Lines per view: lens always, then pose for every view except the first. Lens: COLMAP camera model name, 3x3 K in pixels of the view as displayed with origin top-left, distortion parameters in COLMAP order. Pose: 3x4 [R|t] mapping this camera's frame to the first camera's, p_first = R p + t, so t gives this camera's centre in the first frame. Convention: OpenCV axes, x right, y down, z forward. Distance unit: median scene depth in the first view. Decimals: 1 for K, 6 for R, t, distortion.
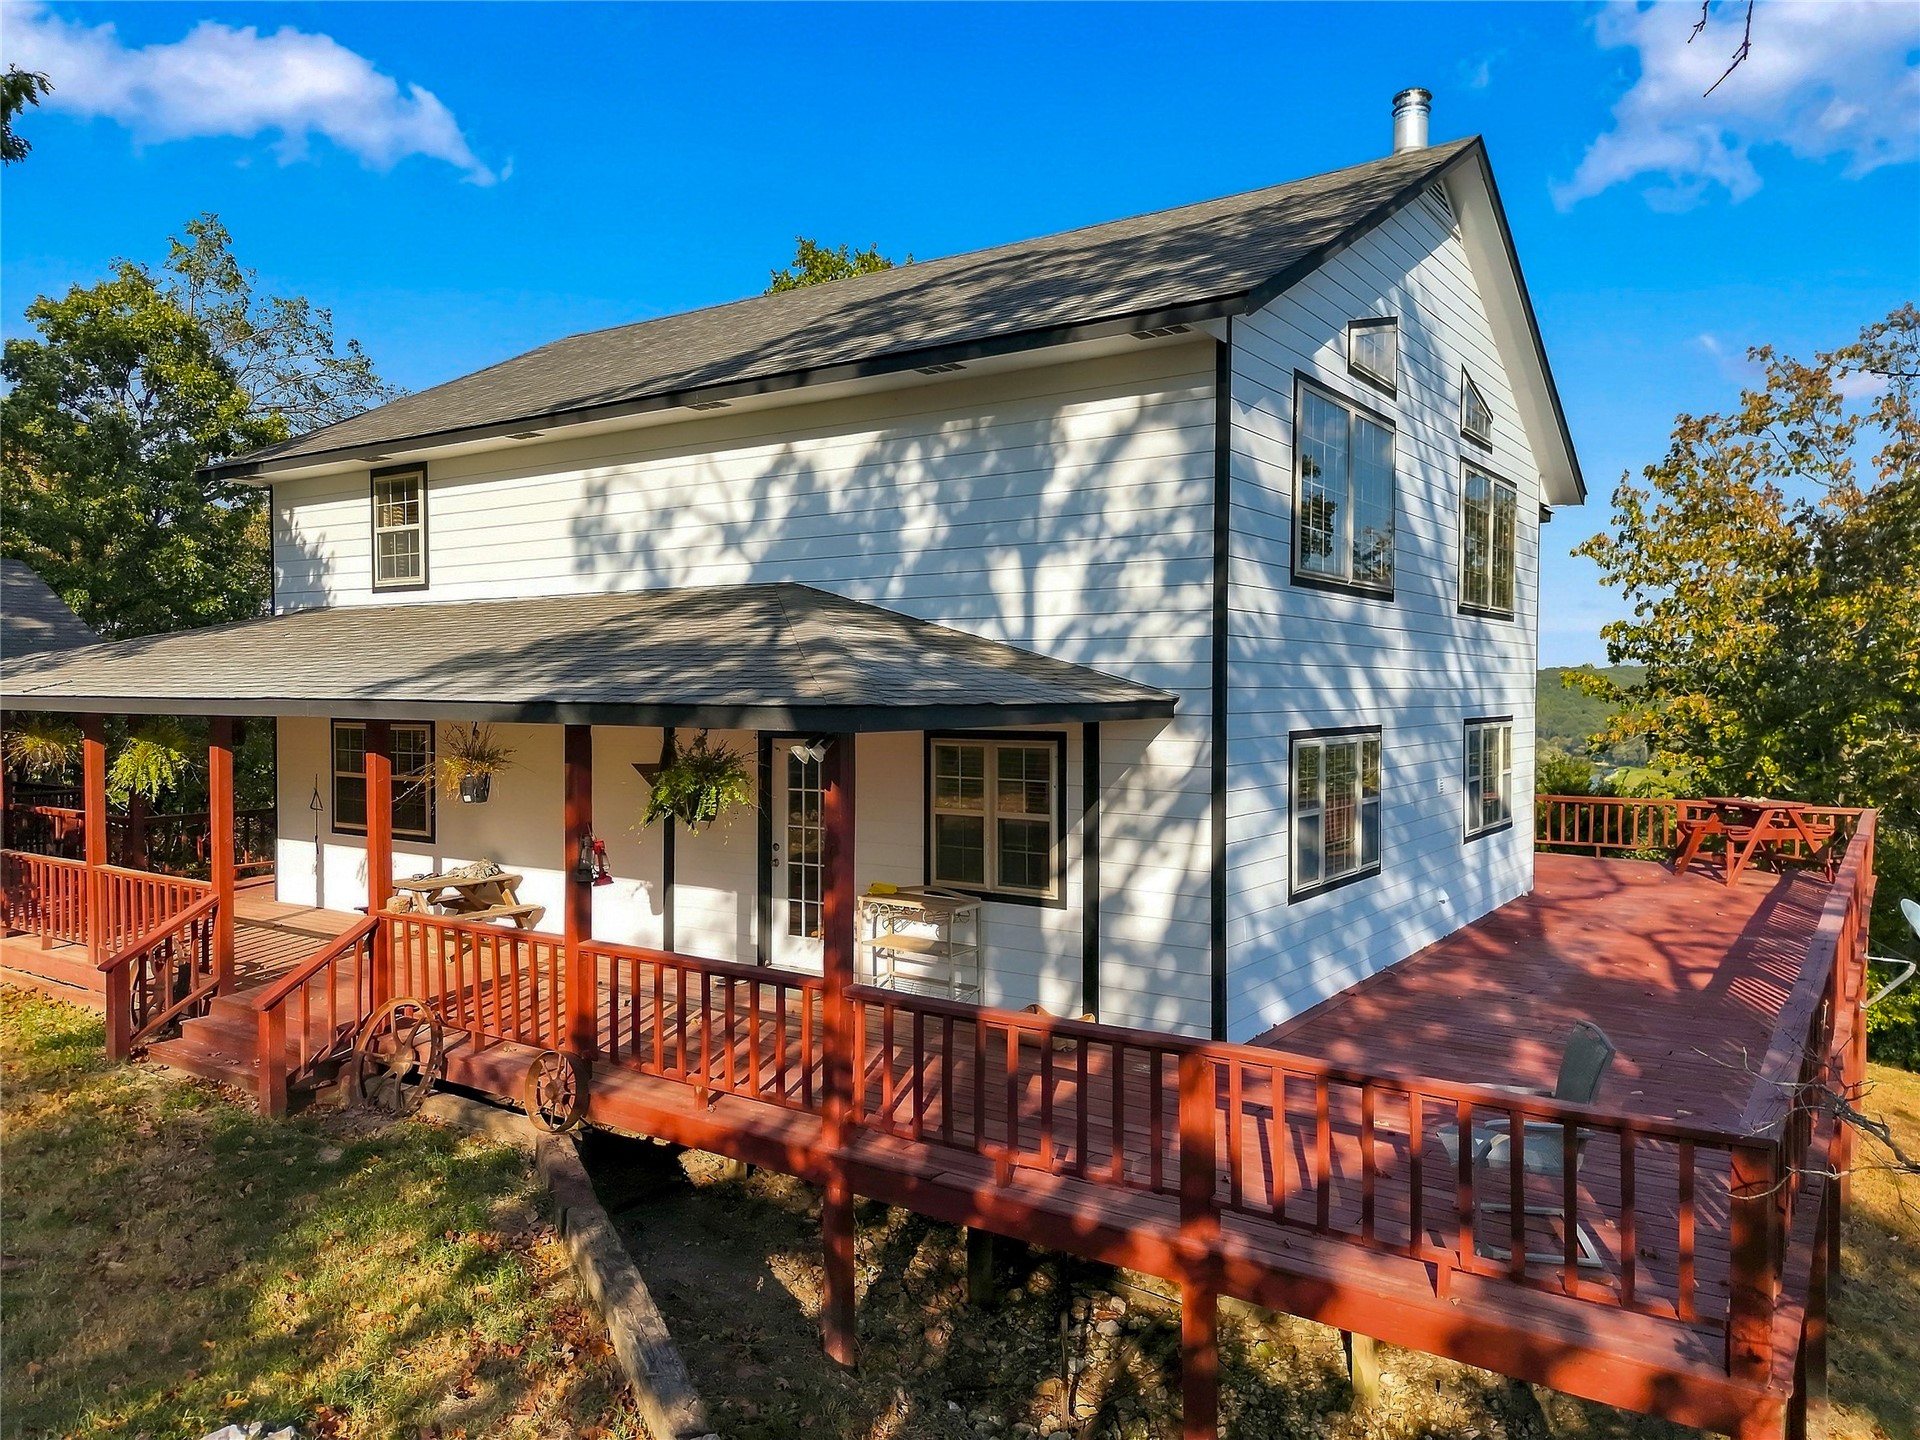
lens RADIAL K [[1382.0, 0, 960.0], [0, 1382.0, 720.0], [0, 0, 1]] dist [-0.052675, -0.000704]
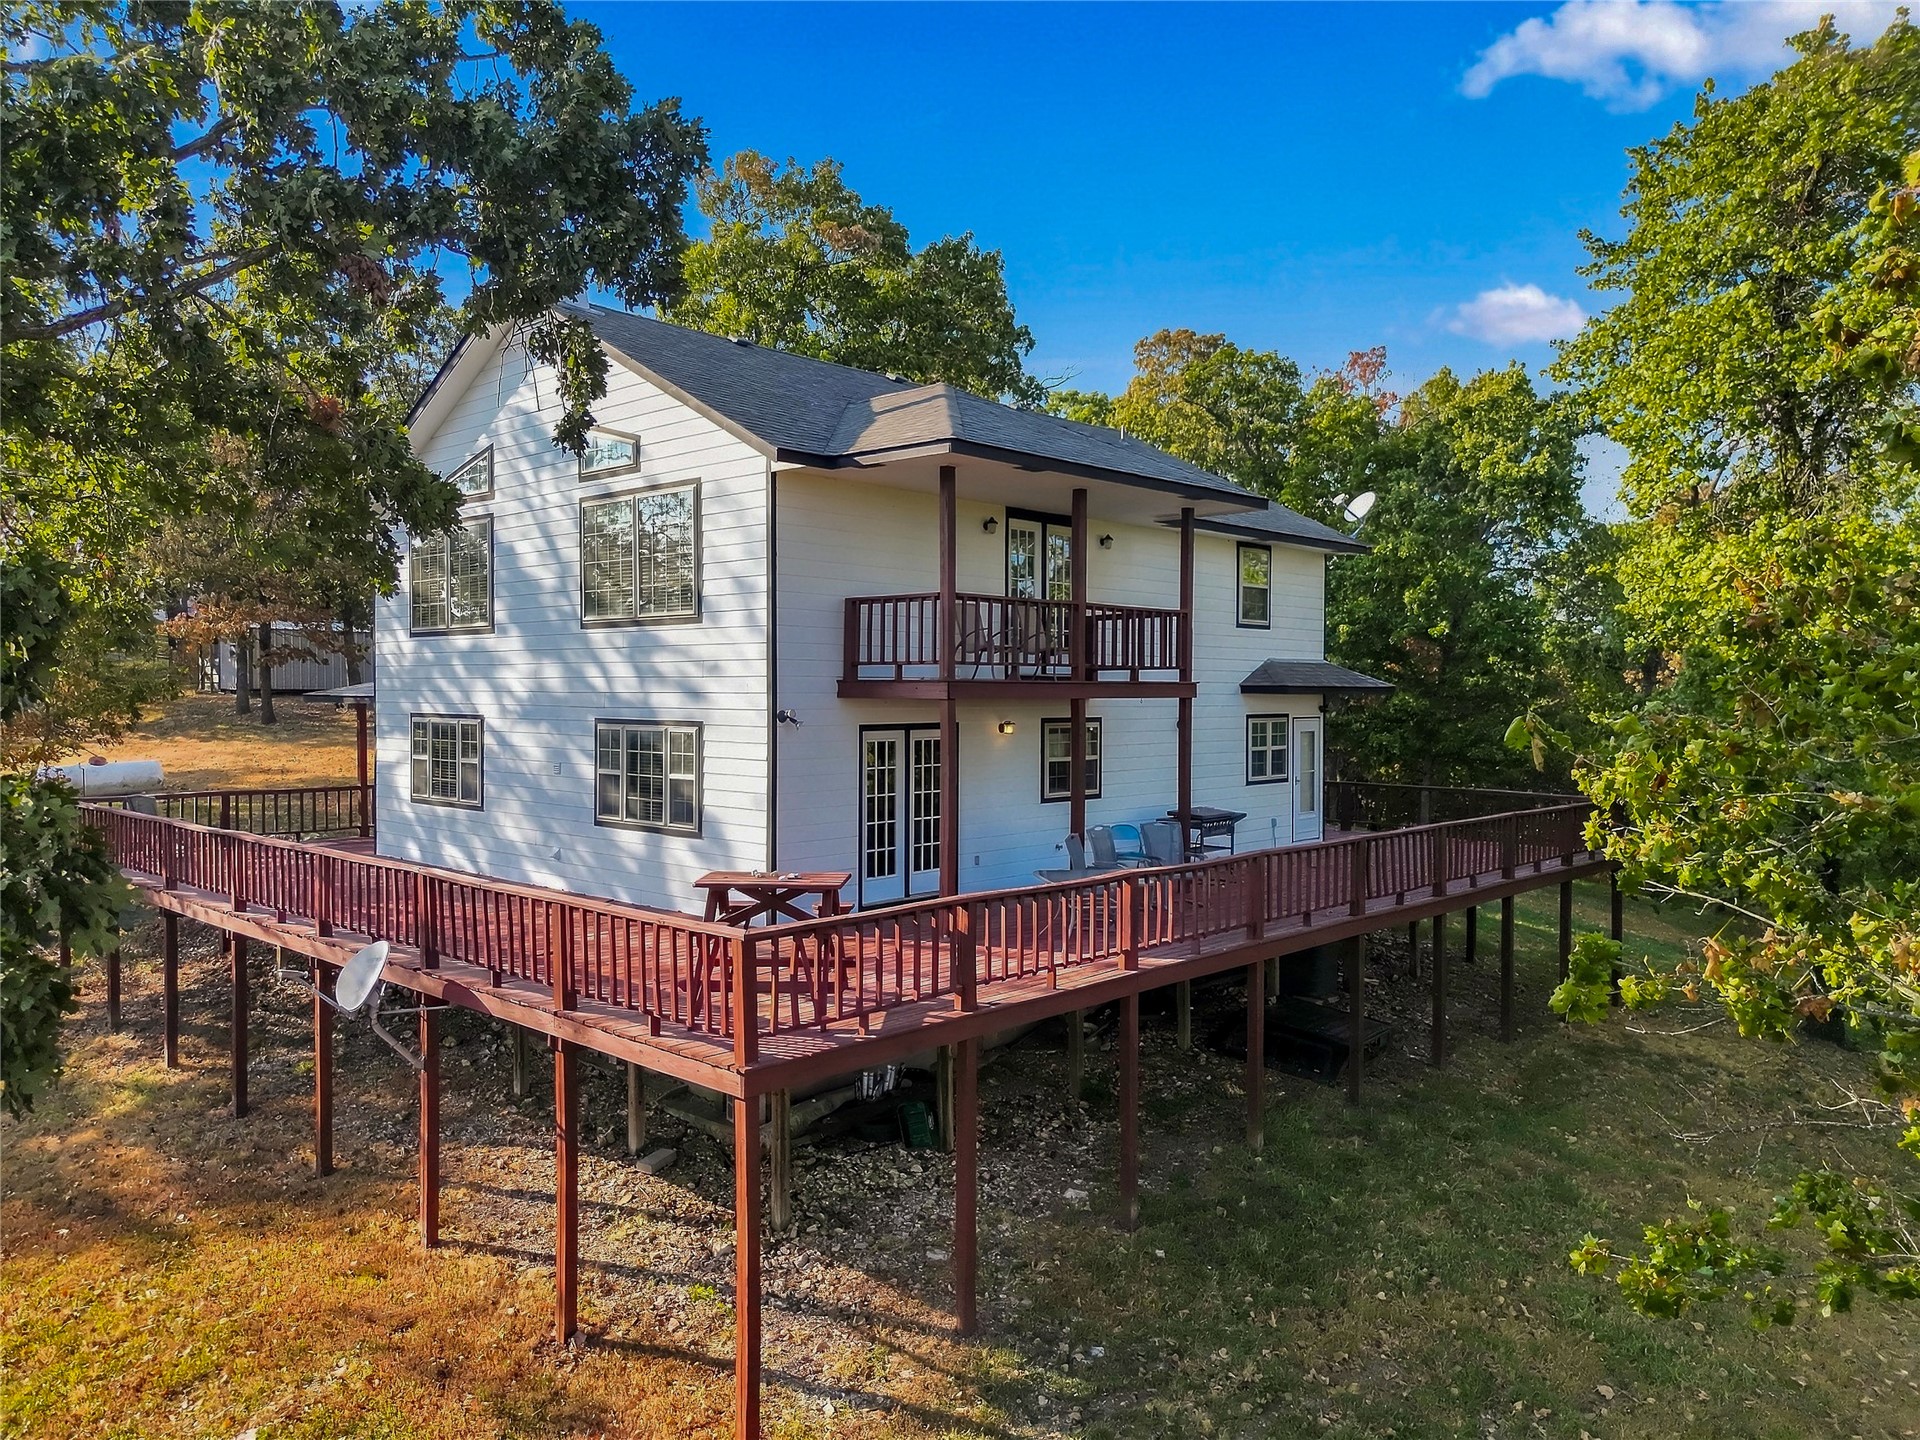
lens RADIAL K [[1348.3, 0, 960.0], [0, 1348.3, 720.0], [0, 0, 1]] dist [0.008826, -0.001728]
pose [[-0.149894, 0.019340, -0.988513, 0.897686], [-0.026072, 0.999384, 0.023506, -0.019821], [0.988358, 0.029296, -0.149297, 0.903847]]
